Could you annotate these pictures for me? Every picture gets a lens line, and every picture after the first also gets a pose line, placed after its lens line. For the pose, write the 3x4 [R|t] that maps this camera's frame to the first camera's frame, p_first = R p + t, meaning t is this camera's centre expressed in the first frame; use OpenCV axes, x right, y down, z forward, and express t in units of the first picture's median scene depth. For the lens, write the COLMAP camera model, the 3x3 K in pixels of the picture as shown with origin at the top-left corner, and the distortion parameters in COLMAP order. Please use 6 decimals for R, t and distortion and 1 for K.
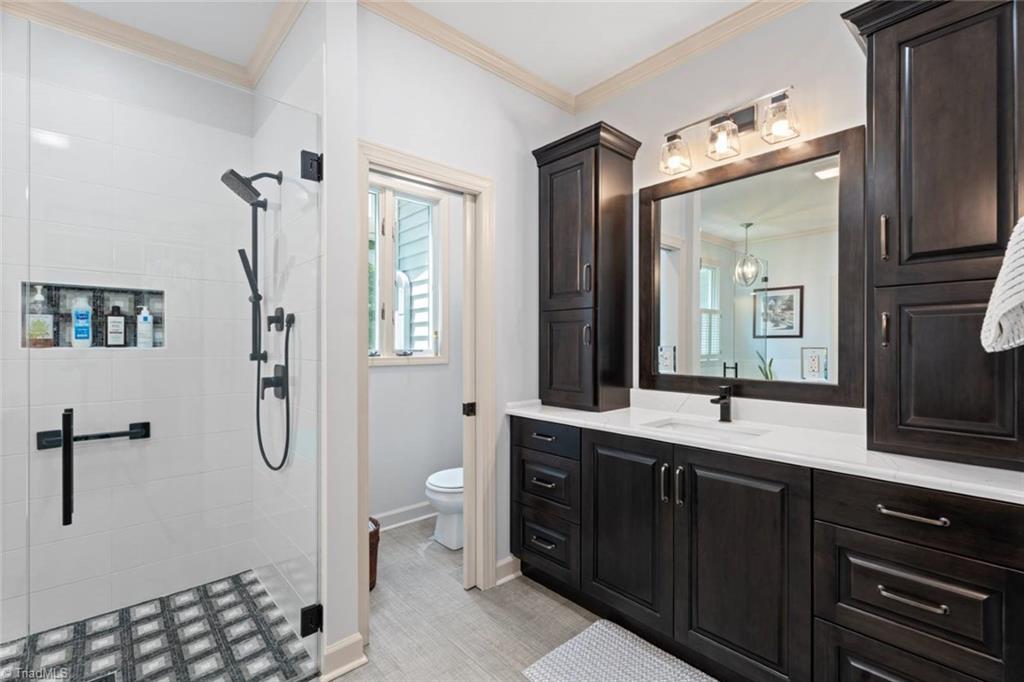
lens RADIAL K [[458.4, 0, 506.2], [0, 458.4, 338.6], [0, 0, 1]] dist [0.000178, -0.000317]
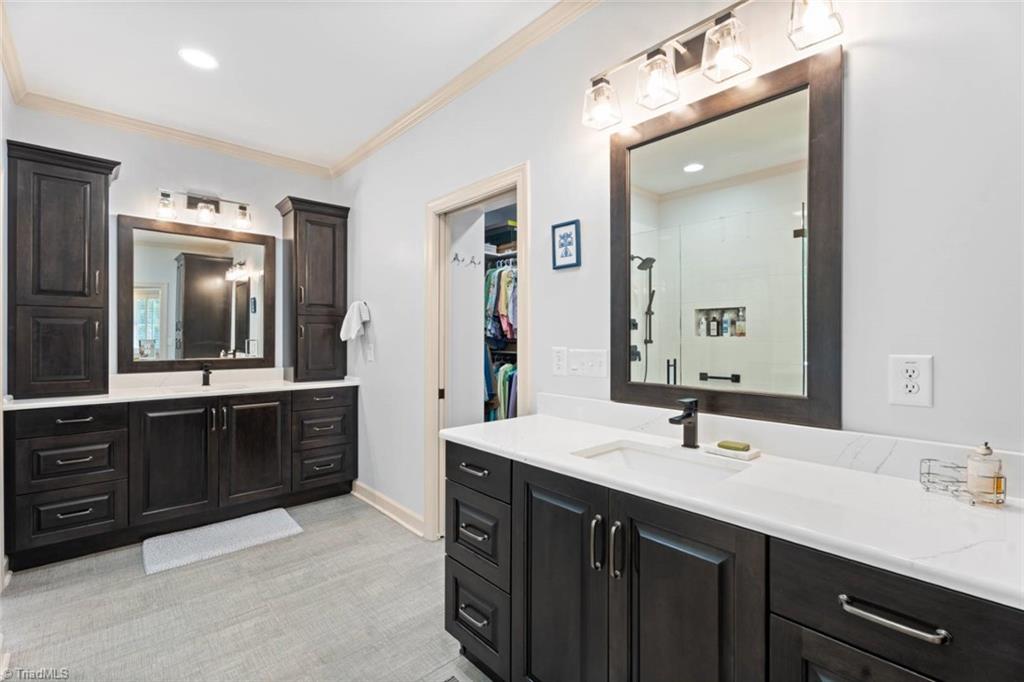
lens RADIAL K [[458.4, 0, 506.2], [0, 458.4, 338.6], [0, 0, 1]] dist [0.000178, -0.000317]
pose [[-0.014148, 0.003855, 0.999892, -1.140904], [-0.007396, 0.999965, -0.003960, 0.010381], [-0.999873, -0.007451, -0.014119, -0.049574]]
